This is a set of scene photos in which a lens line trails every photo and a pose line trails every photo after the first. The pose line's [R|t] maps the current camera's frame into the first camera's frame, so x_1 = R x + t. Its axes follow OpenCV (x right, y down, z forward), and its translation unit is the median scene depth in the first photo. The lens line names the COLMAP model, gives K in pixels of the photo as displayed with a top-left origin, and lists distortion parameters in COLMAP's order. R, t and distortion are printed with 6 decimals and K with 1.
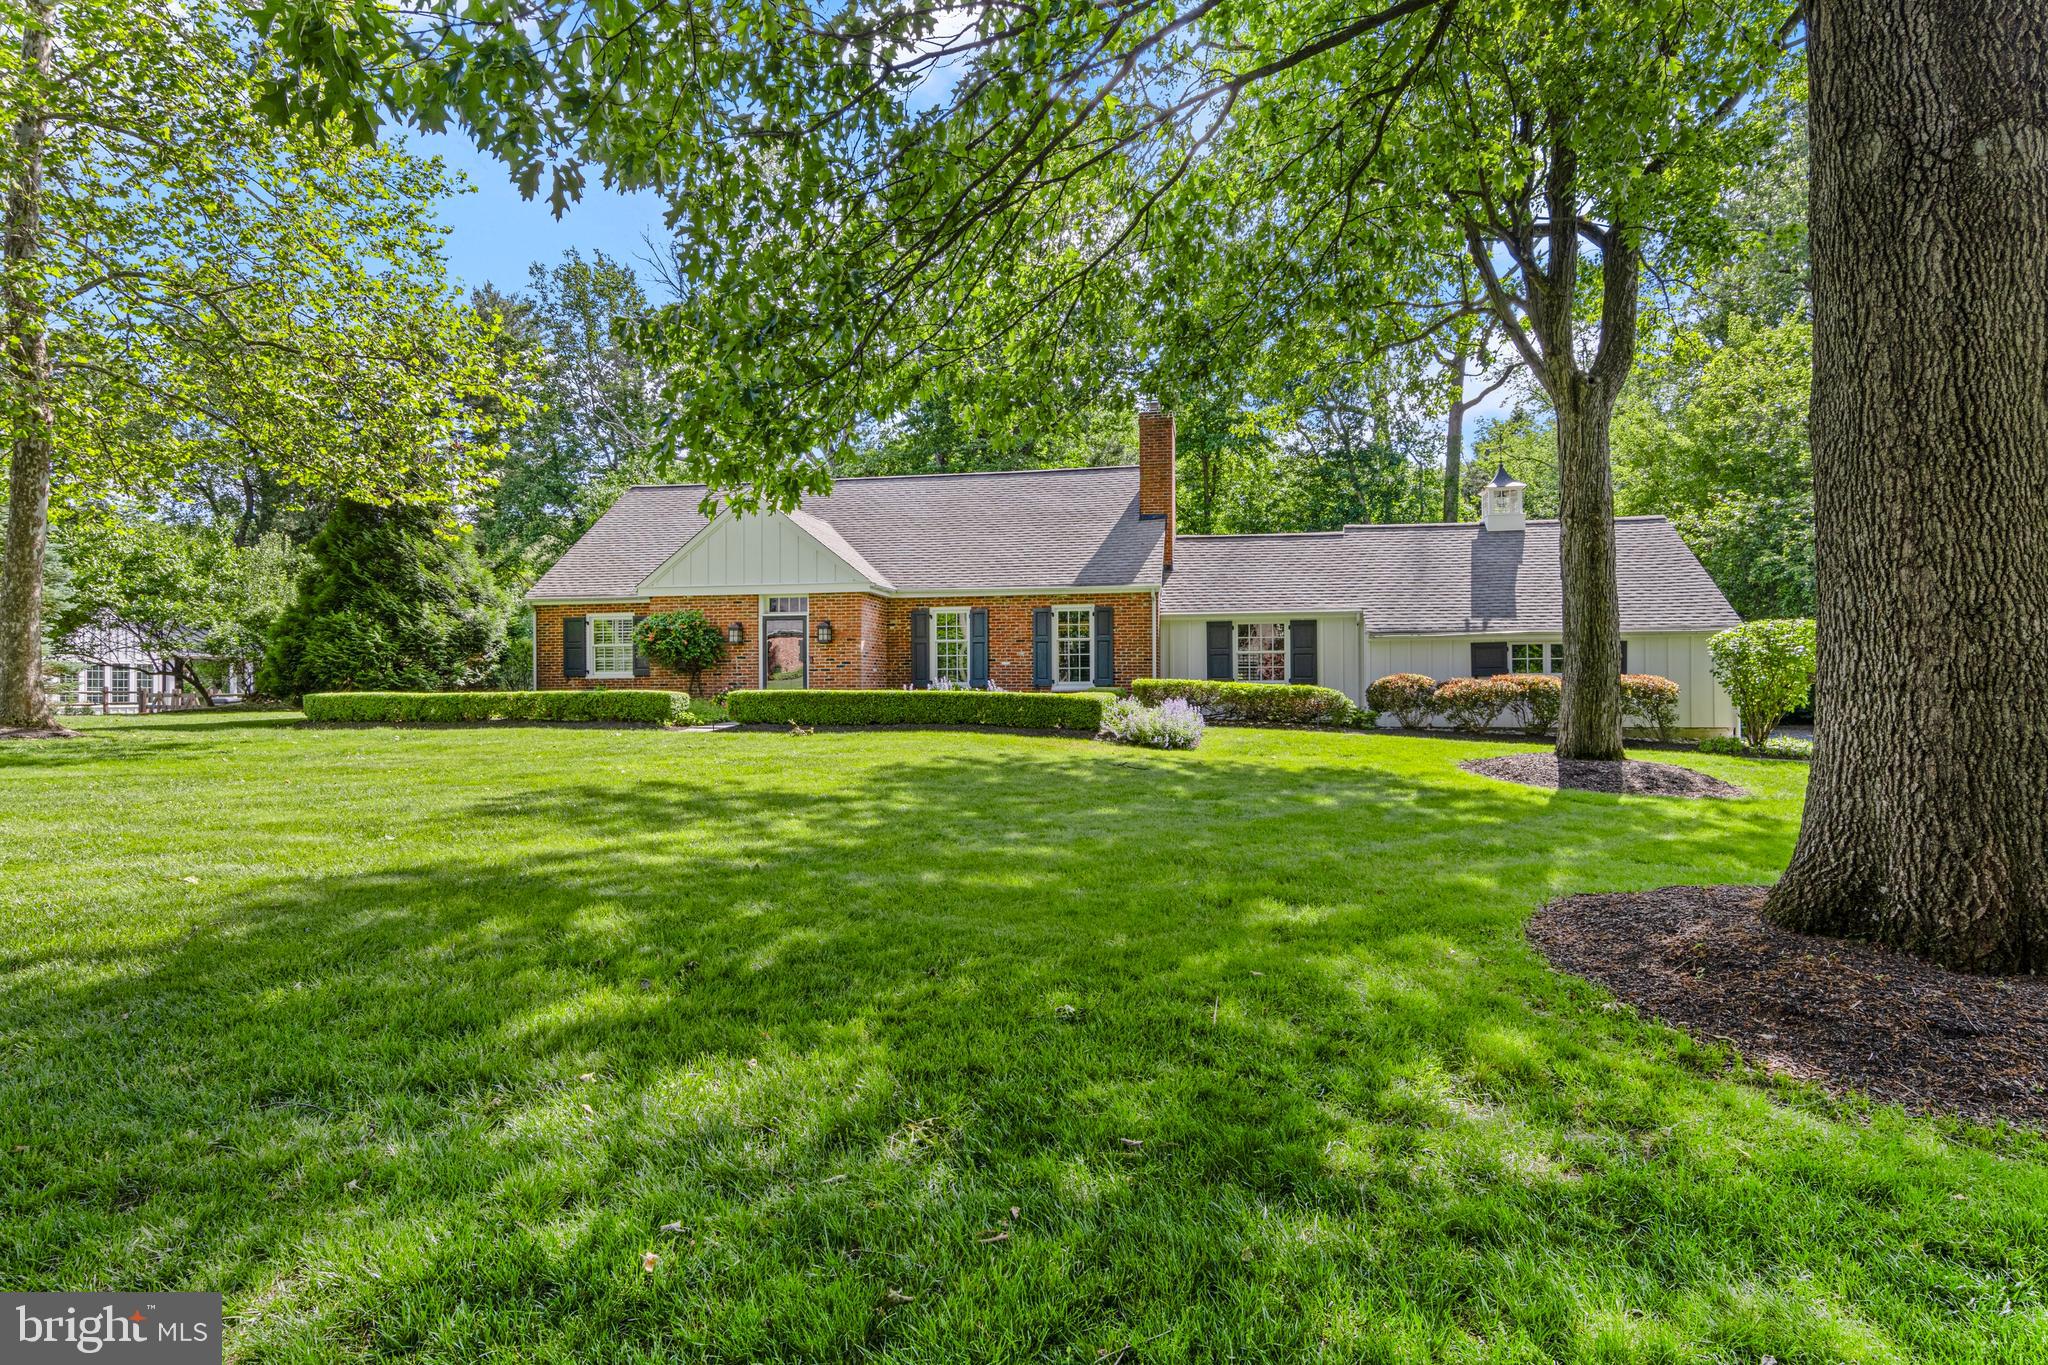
lens RADIAL K [[1057.4, 0, 1022.9], [0, 1057.4, 675.2], [0, 0, 1]] dist [0.011818, -0.000208]
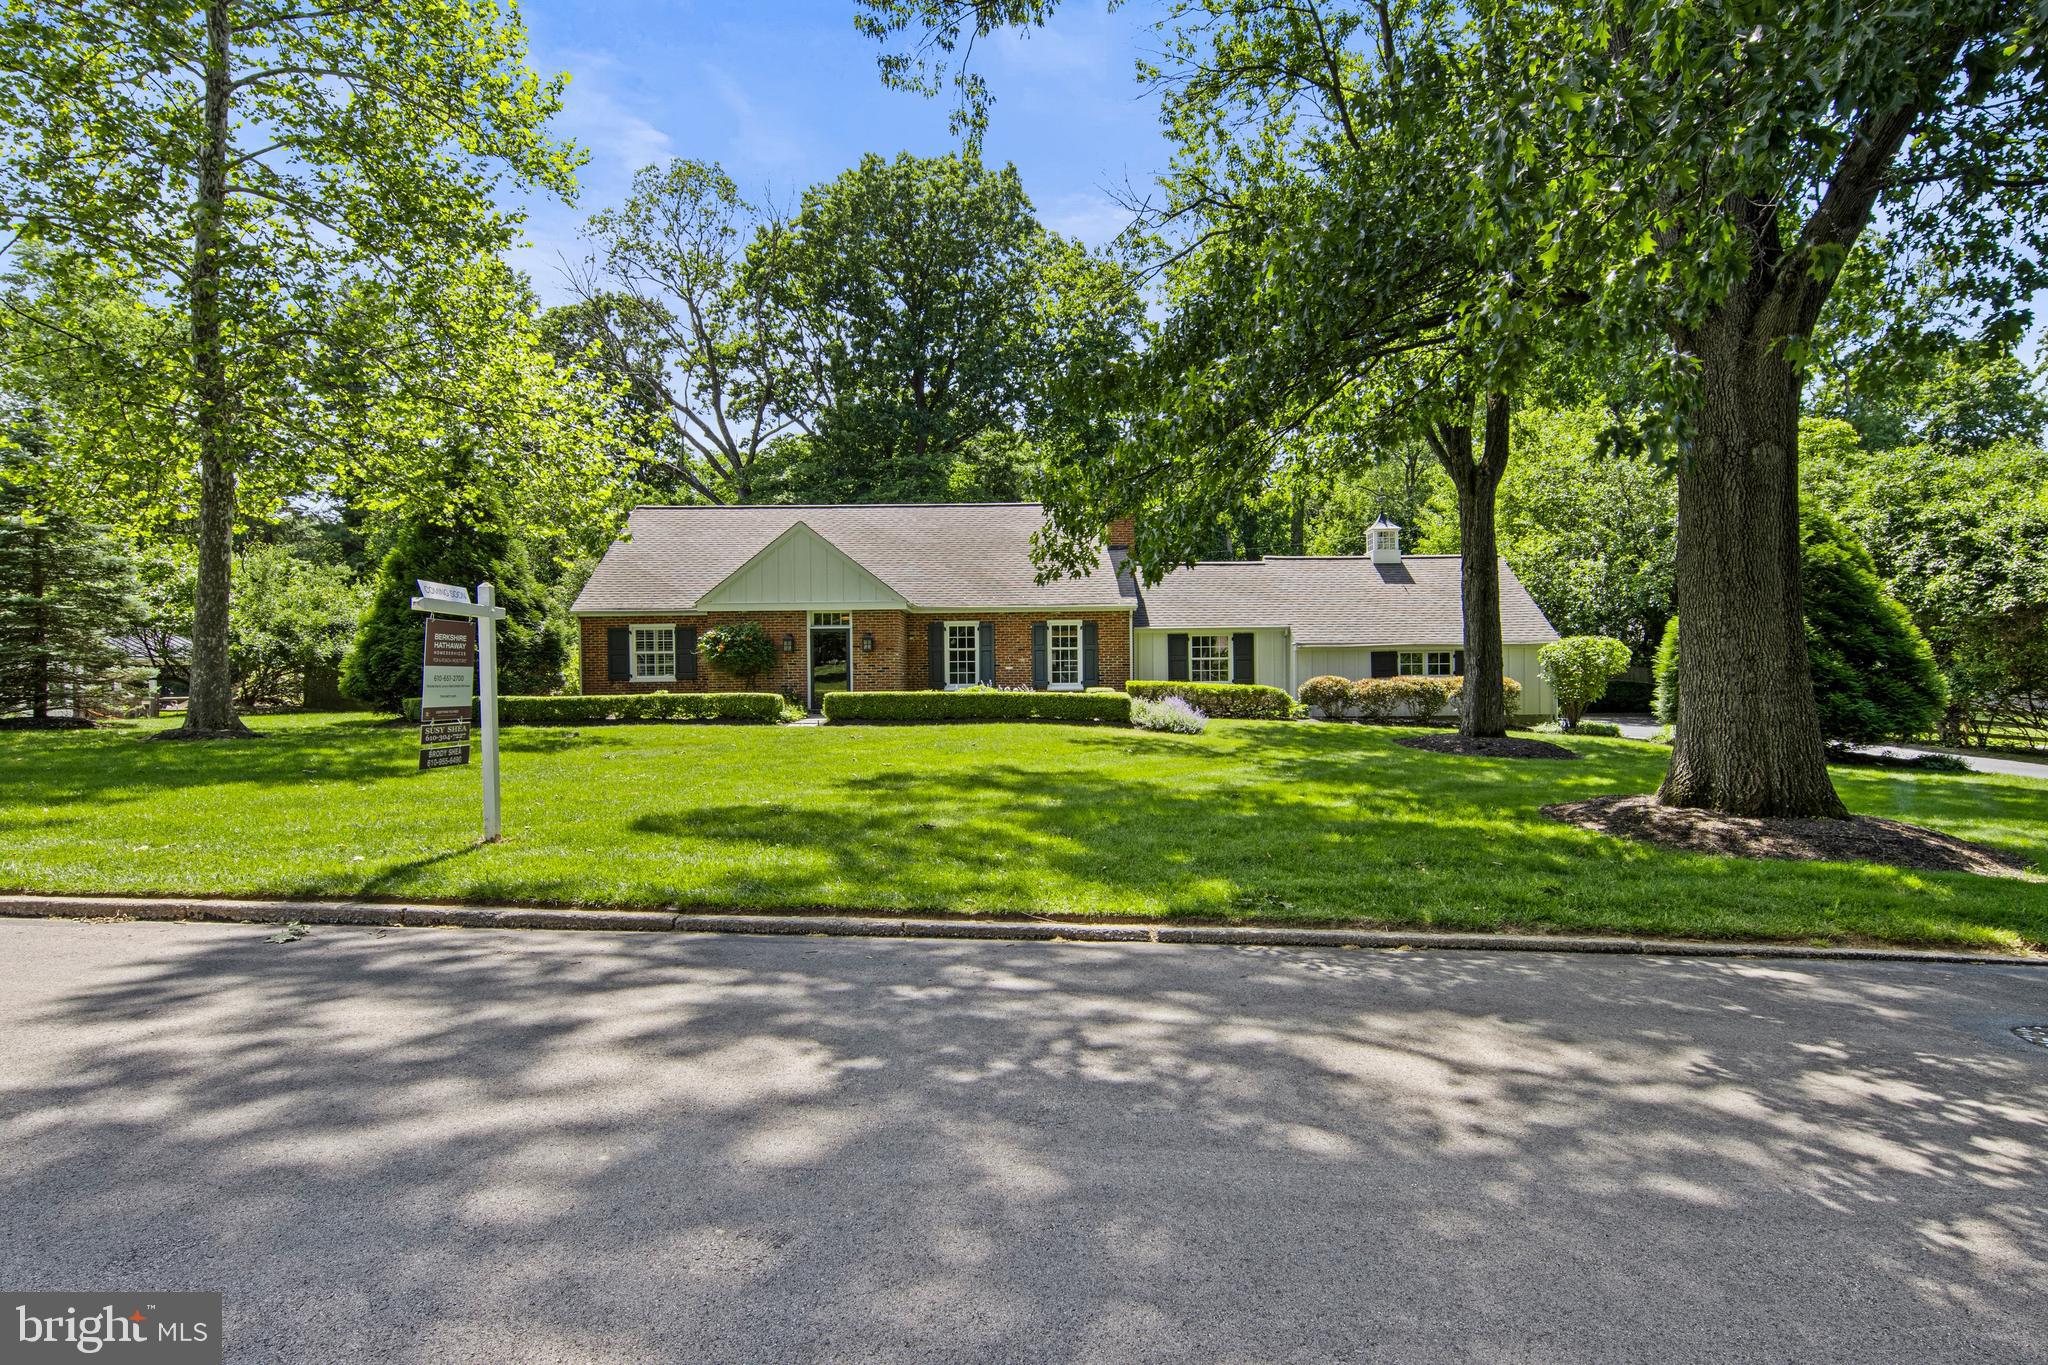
lens RADIAL K [[1075.8, 0, 1024.0], [0, 1075.8, 682.5], [0, 0, 1]] dist [0.030273, -0.001793]
pose [[0.983339, -0.004879, 0.181718, -0.225327], [0.002893, 0.999933, 0.011195, -0.008621], [-0.181761, -0.010482, 0.983287, -0.213672]]
